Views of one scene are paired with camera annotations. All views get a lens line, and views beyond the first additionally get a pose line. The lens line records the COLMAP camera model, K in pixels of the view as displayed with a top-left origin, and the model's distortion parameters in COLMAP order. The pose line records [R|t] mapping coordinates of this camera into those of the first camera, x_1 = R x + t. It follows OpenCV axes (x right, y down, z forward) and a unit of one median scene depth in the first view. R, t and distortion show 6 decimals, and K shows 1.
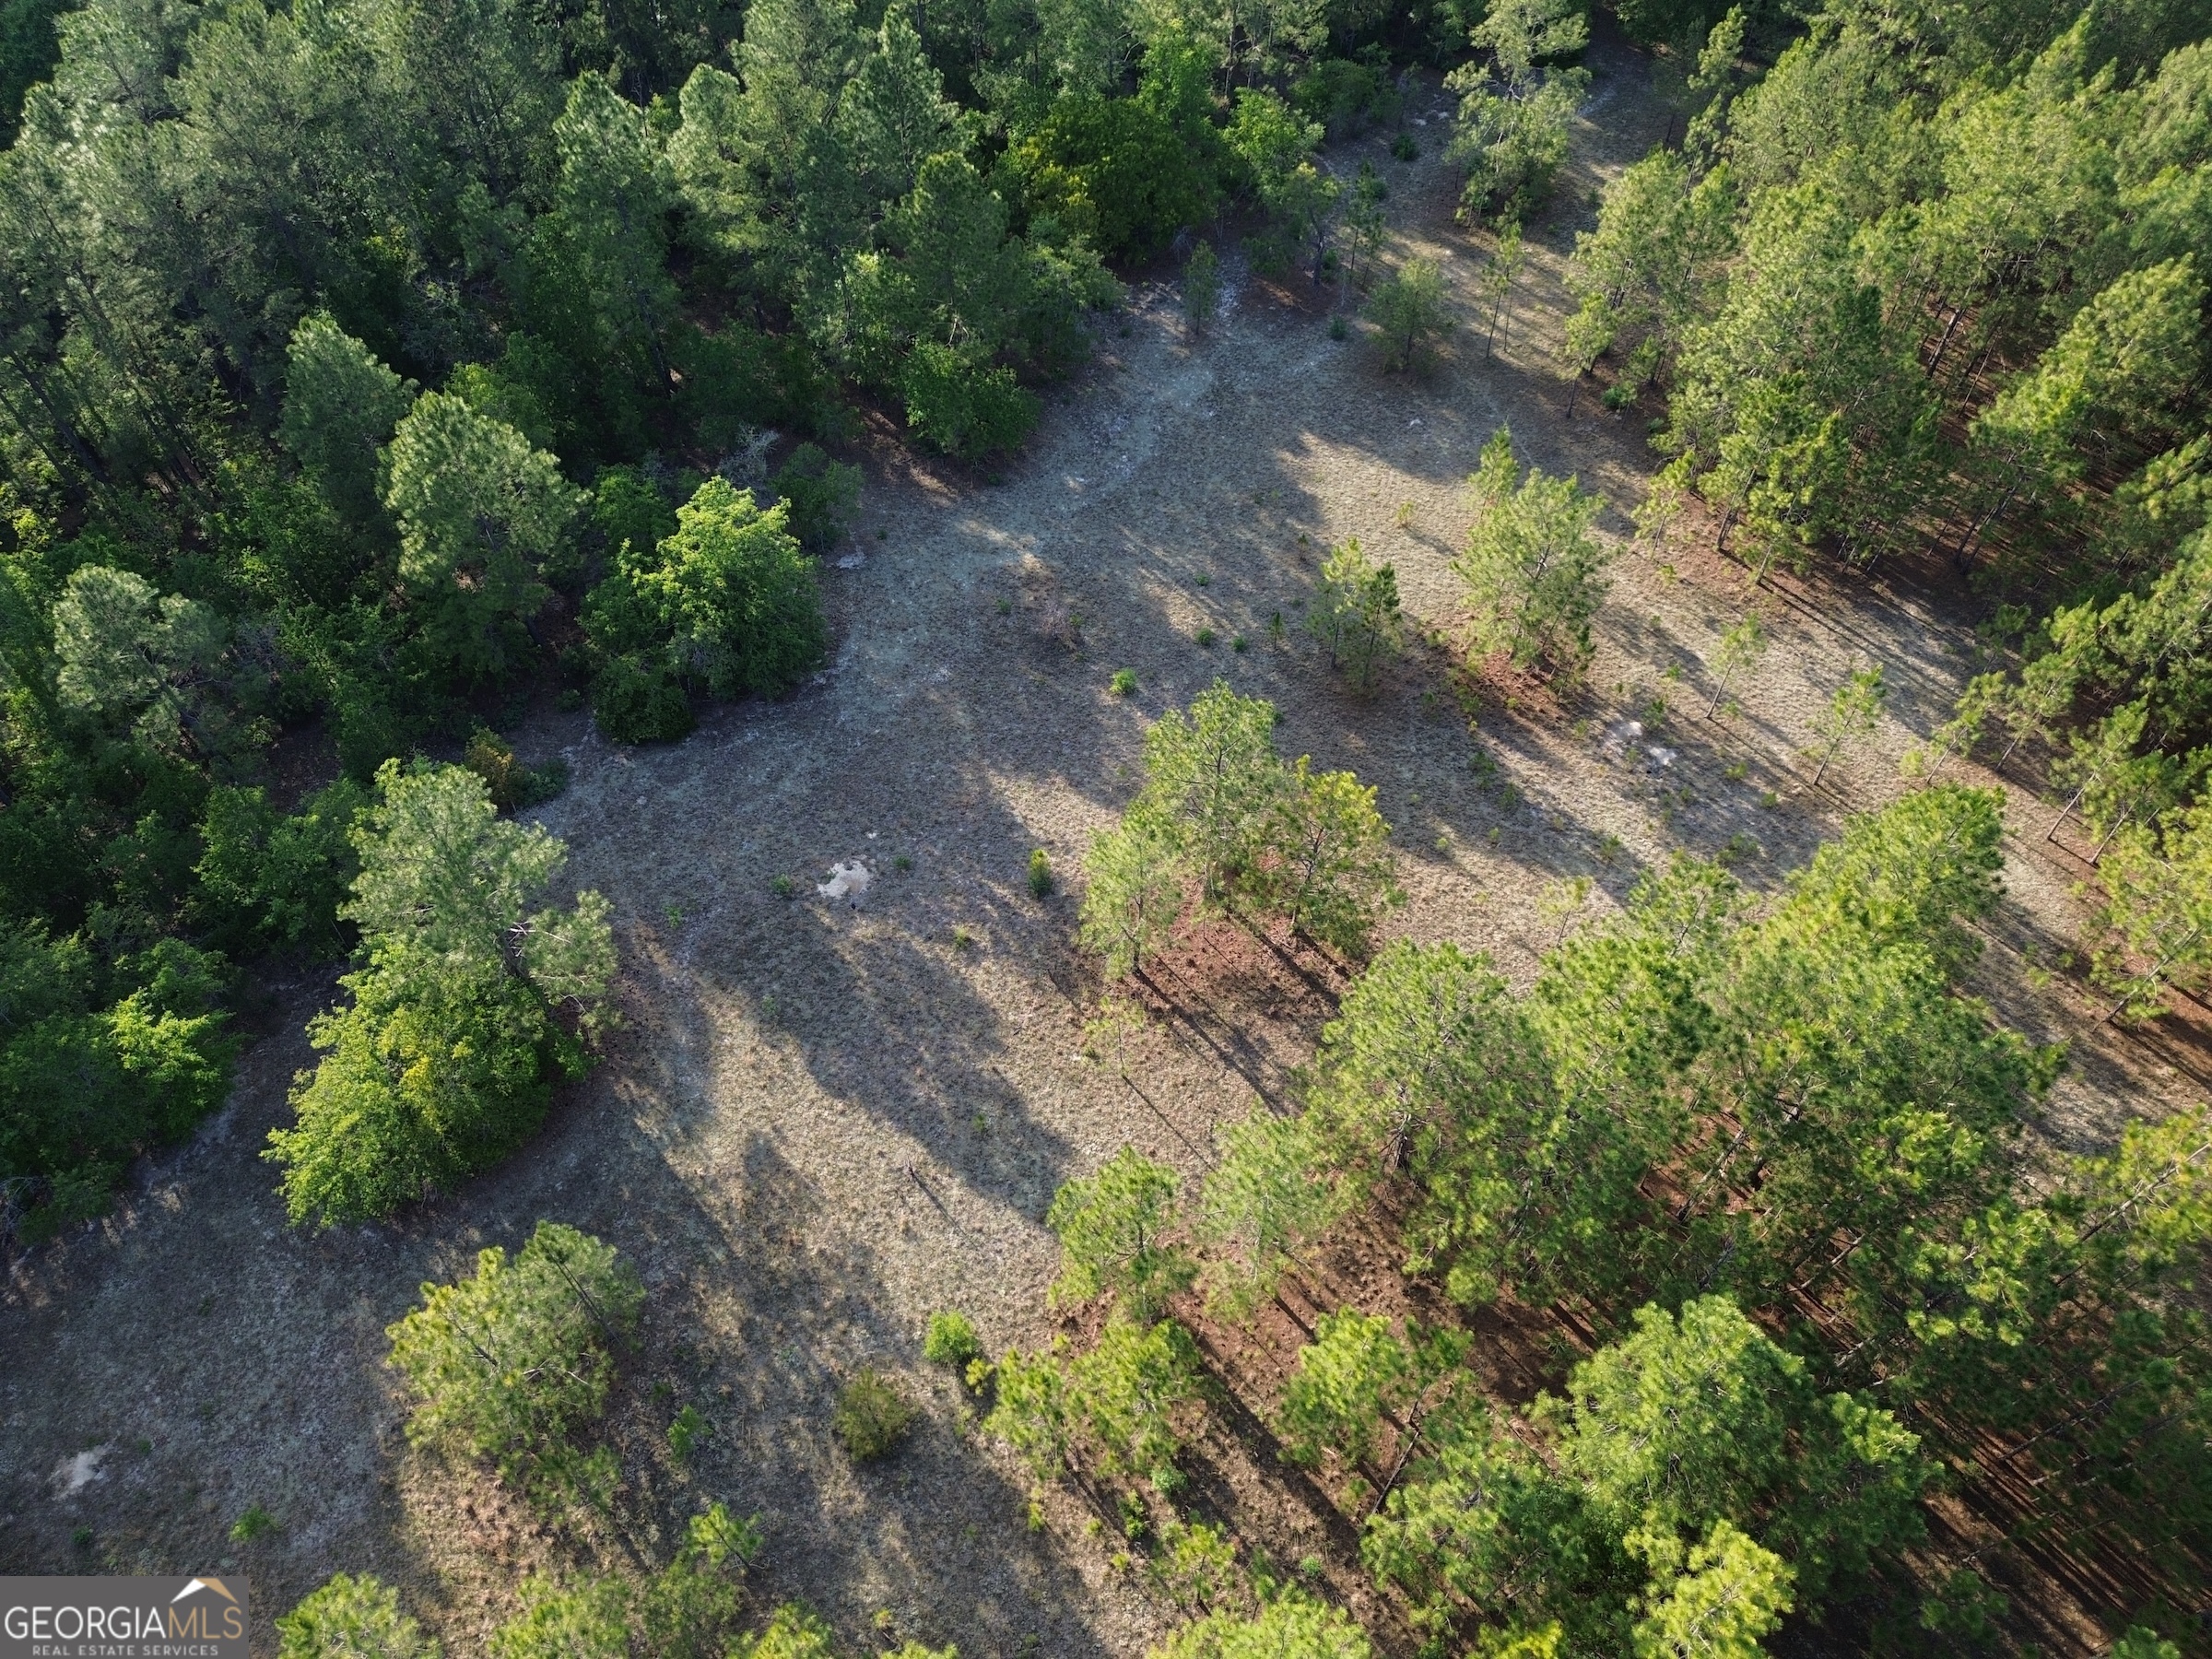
lens RADIAL K [[1523.7, 0, 1104.0], [0, 1523.7, 817.5], [0, 0, 1]] dist [0.066084, -0.064194]
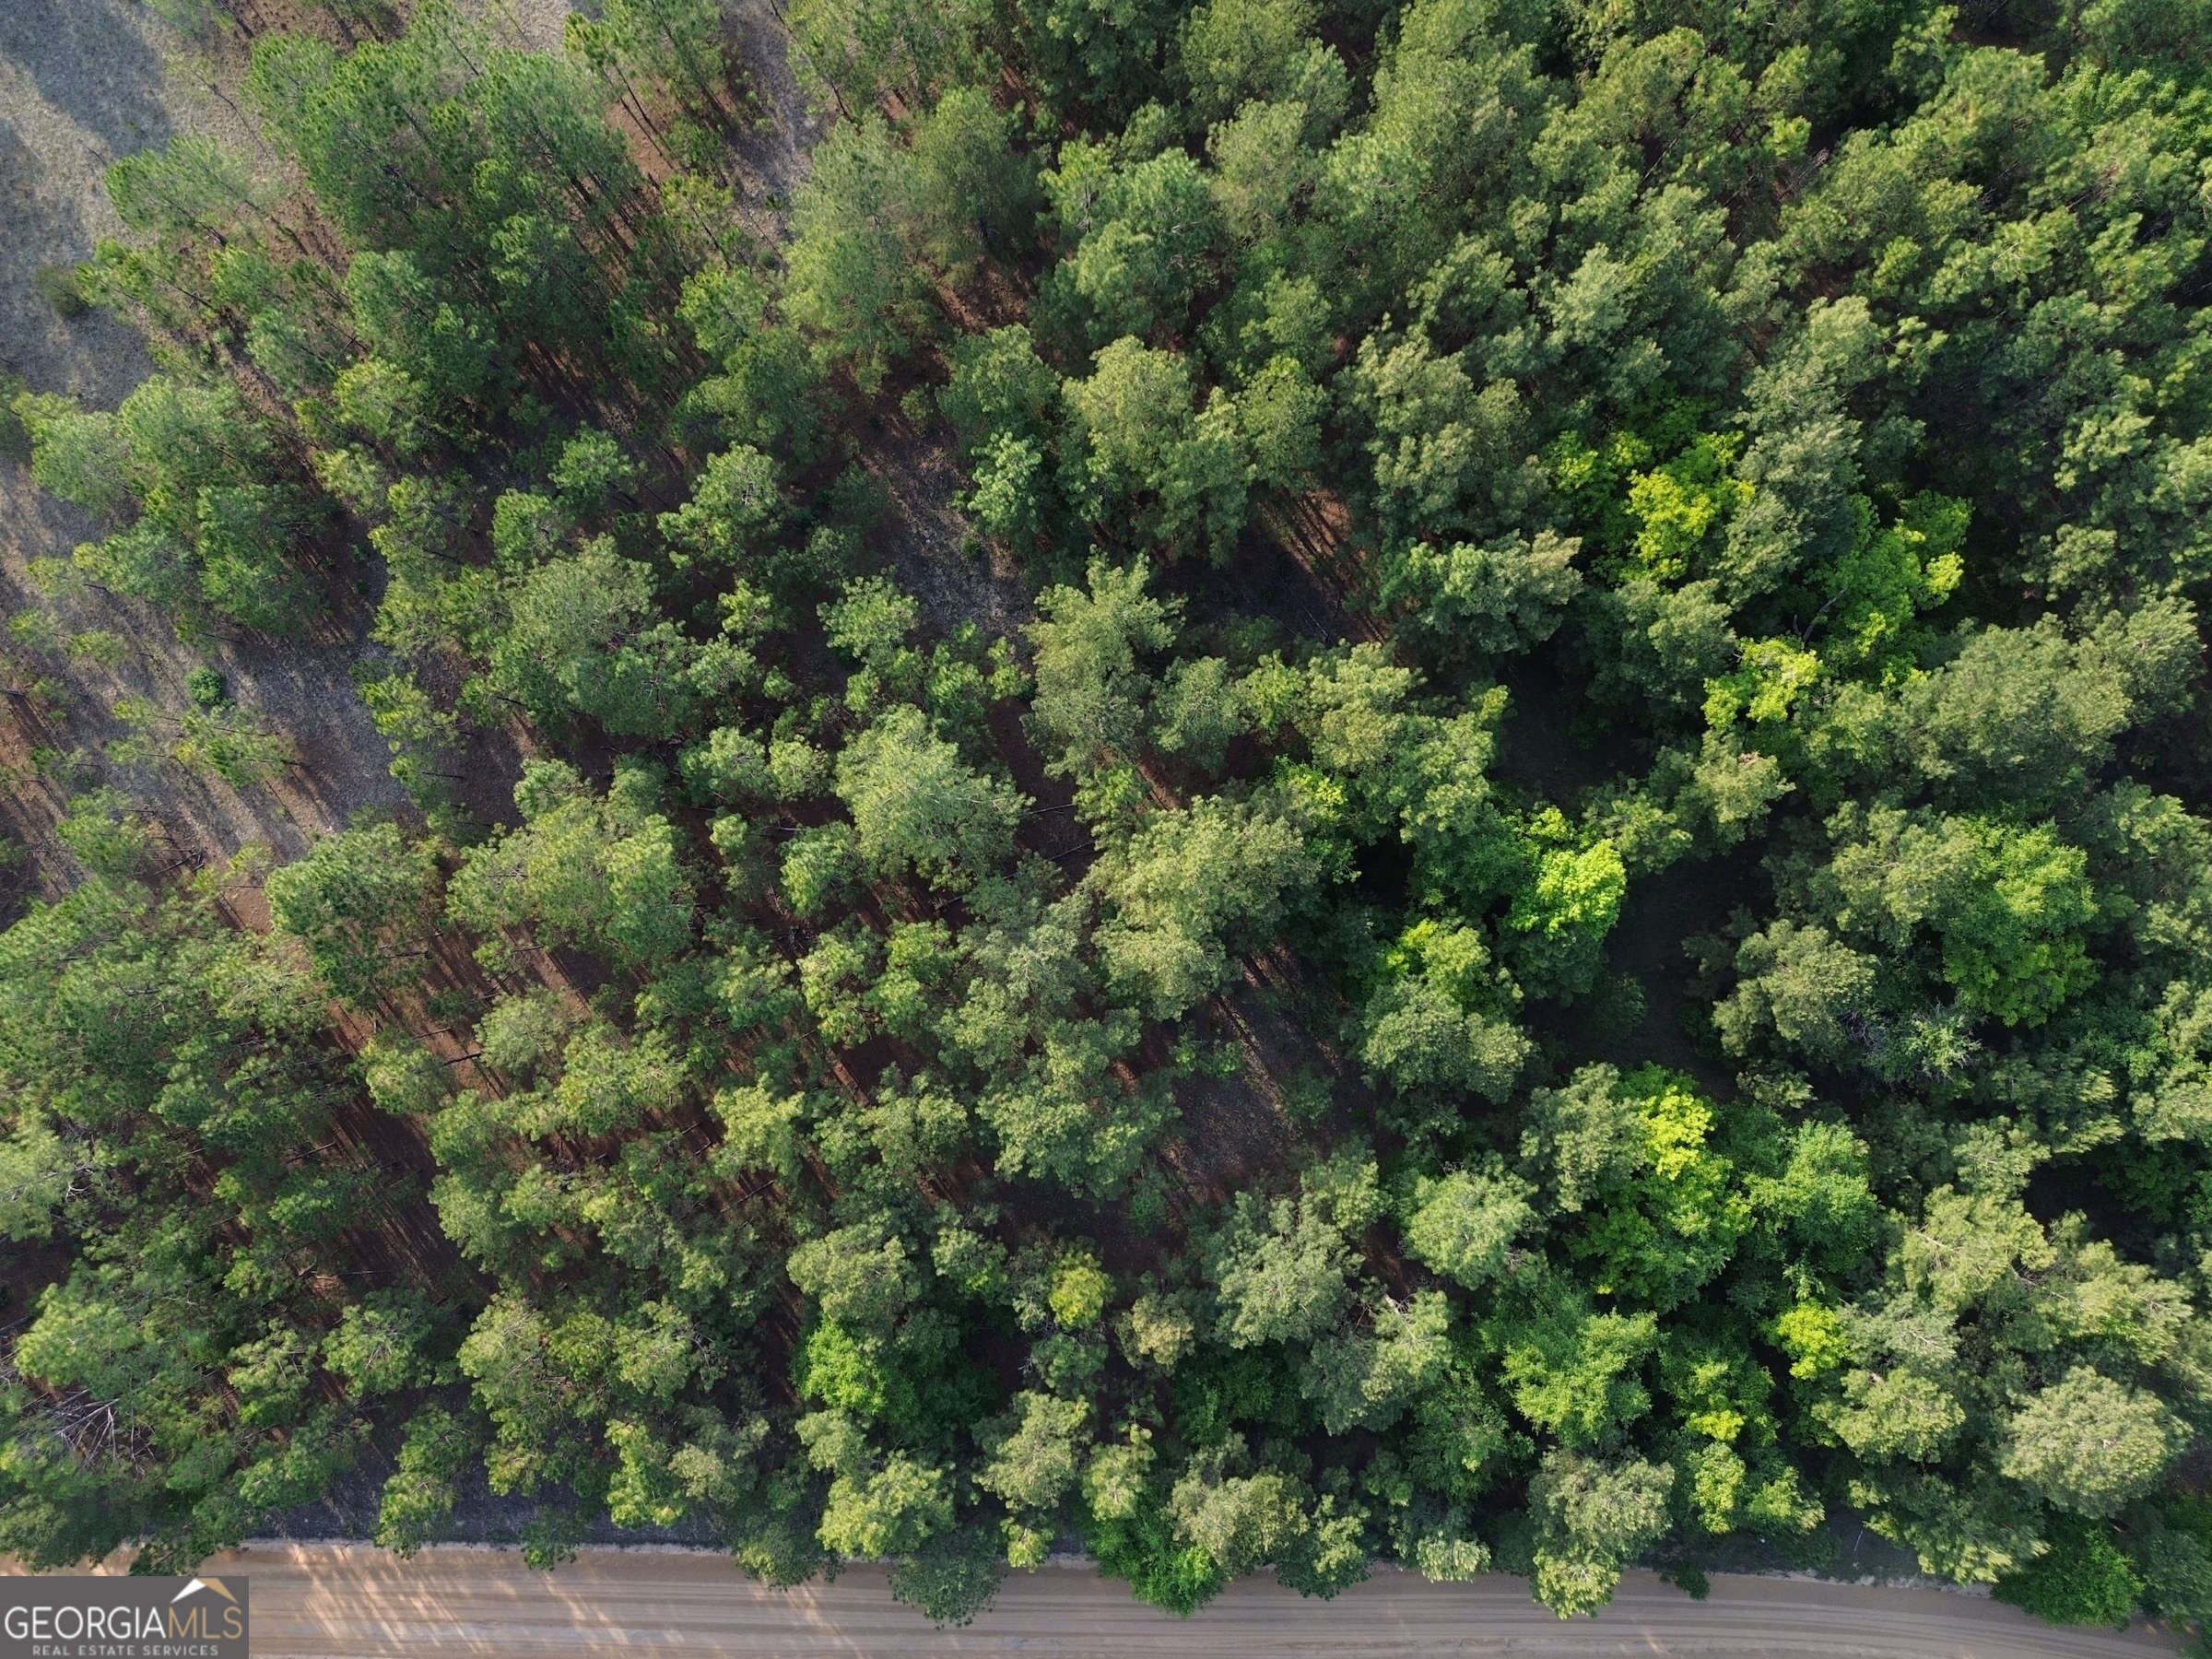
lens RADIAL K [[1530.0, 0, 1106.0], [0, 1530.0, 829.5], [0, 0, 1]] dist [0.006278, 0.002258]
pose [[0.996564, 0.082466, 0.007698, 1.023948], [-0.072155, 0.818787, 0.569545, -0.200528], [0.040665, -0.568144, 0.821924, -0.755012]]
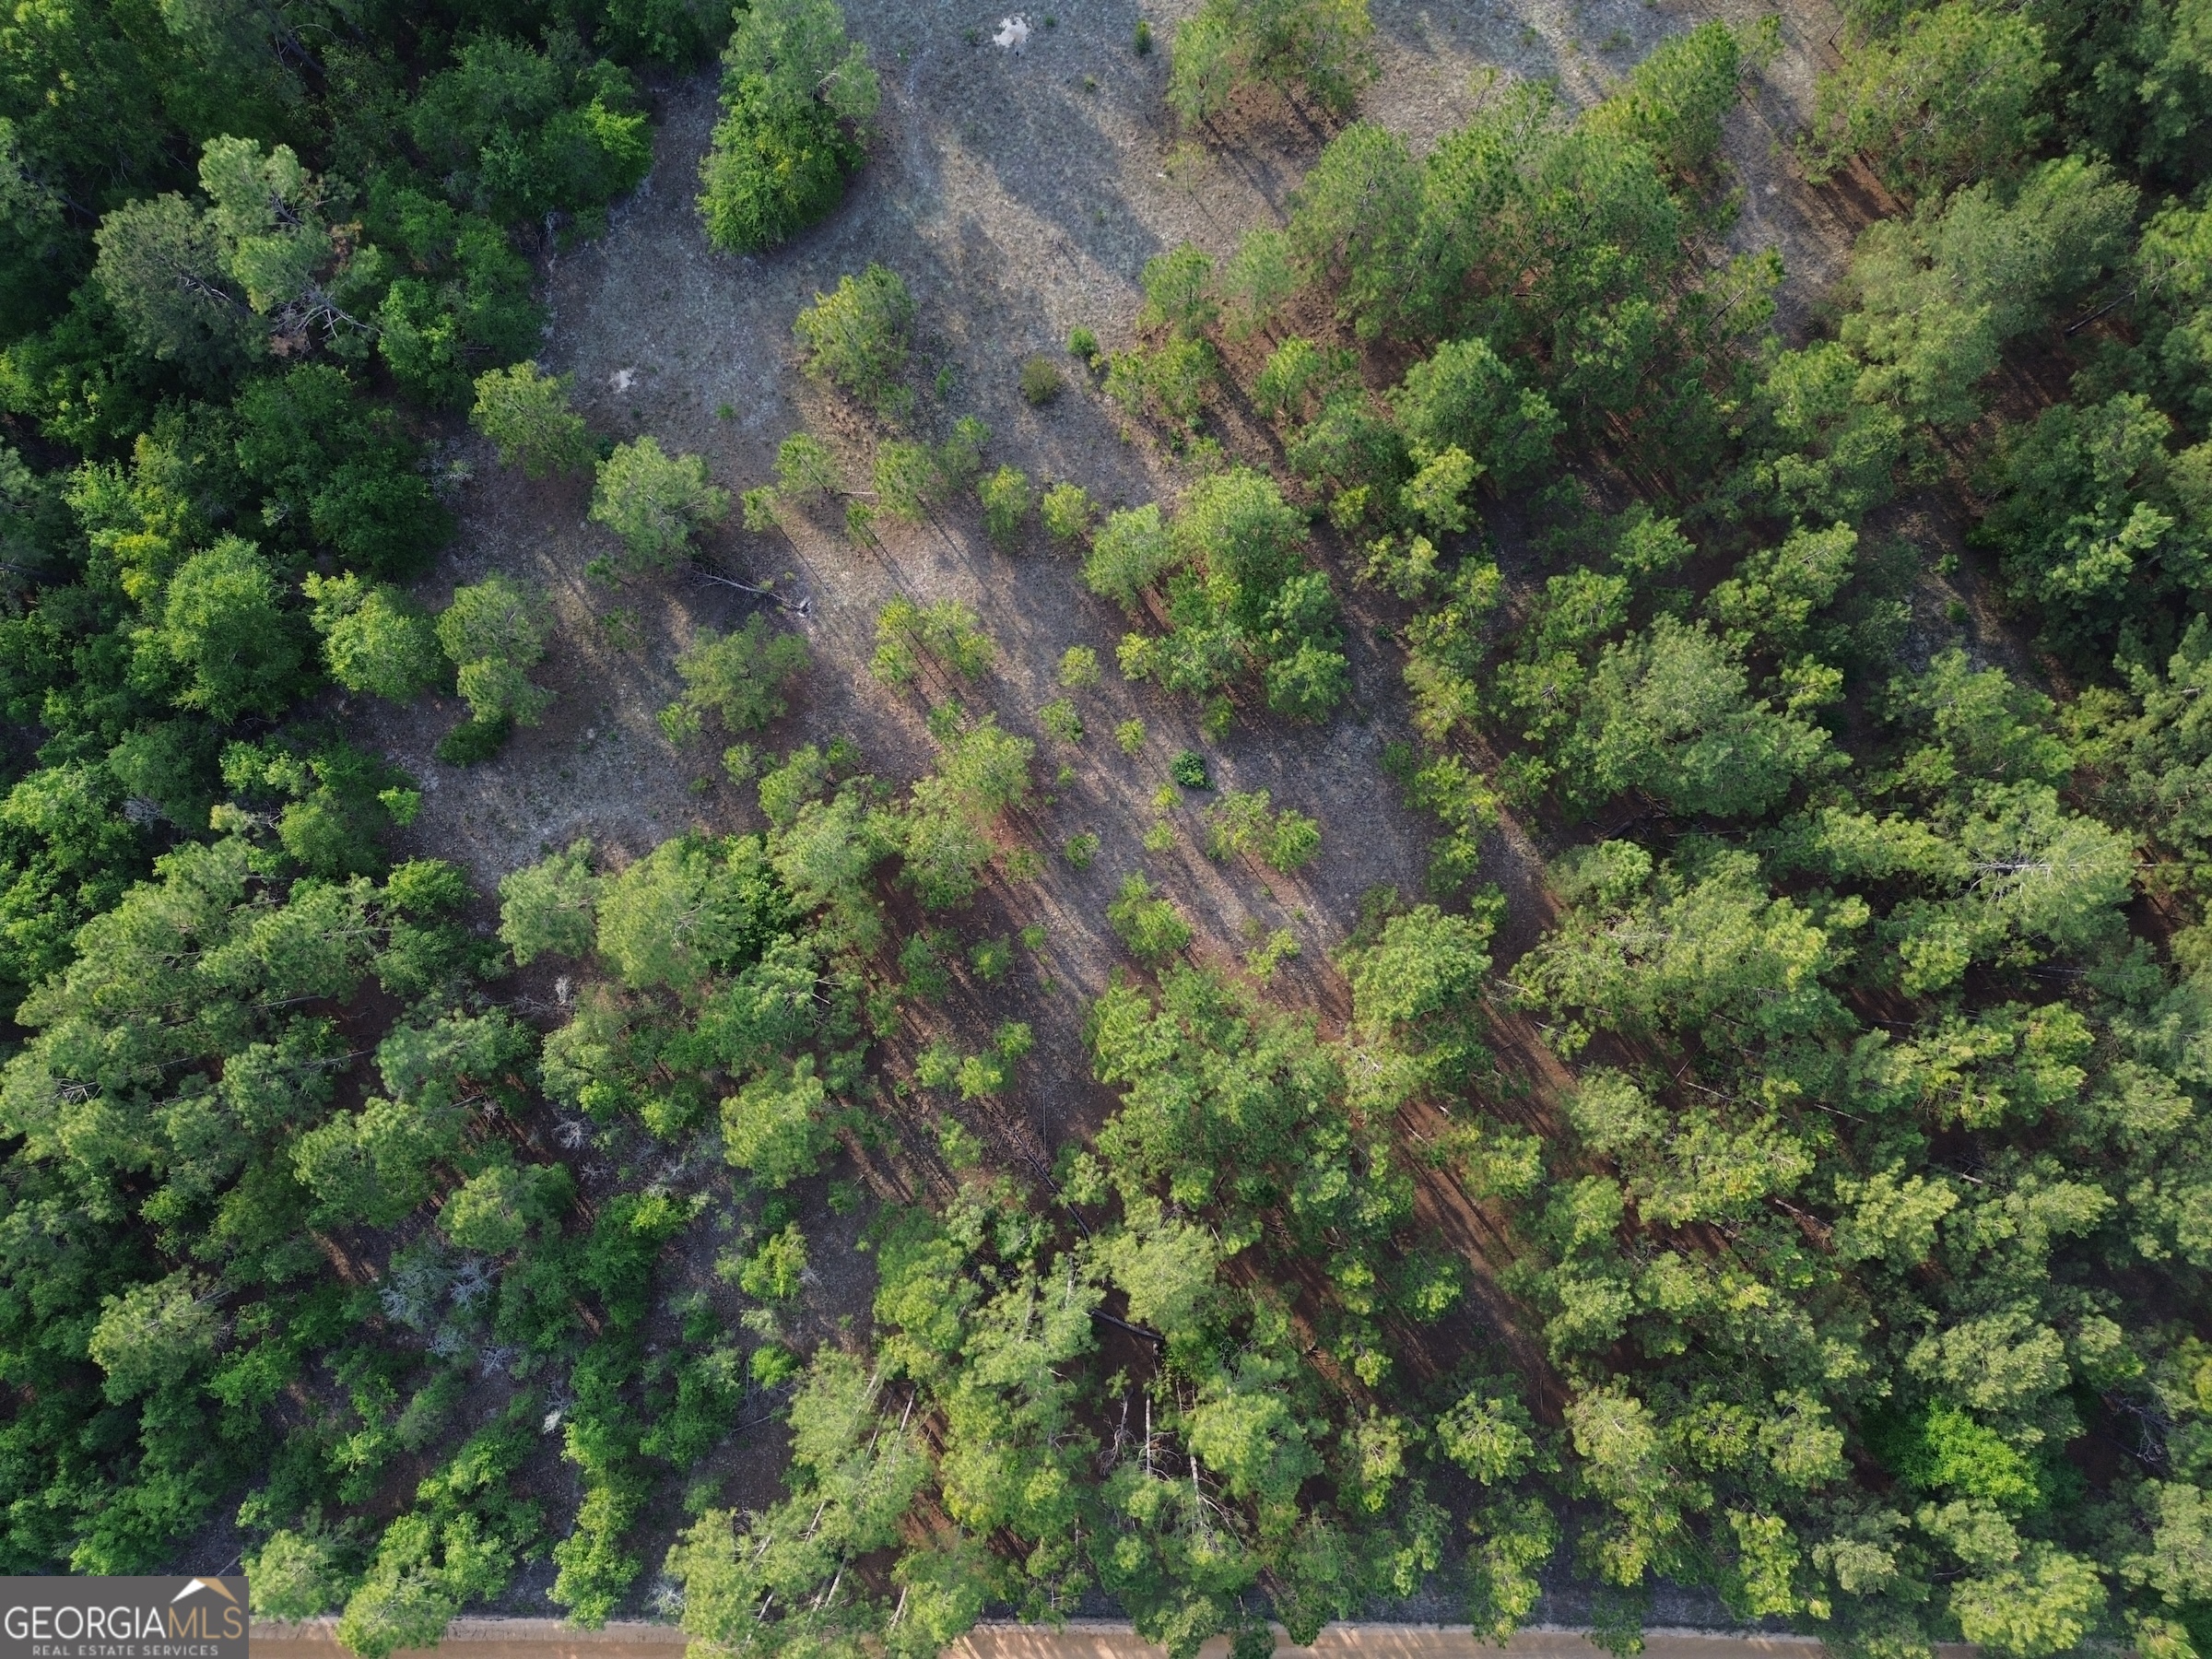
lens RADIAL K [[1523.7, 0, 1104.0], [0, 1523.7, 817.5], [0, 0, 1]] dist [0.066084, -0.064194]
pose [[0.997842, 0.064497, -0.012312, -0.013893], [-0.046181, 0.822652, 0.566667, -0.211474], [0.046677, -0.564875, 0.823855, -0.754174]]
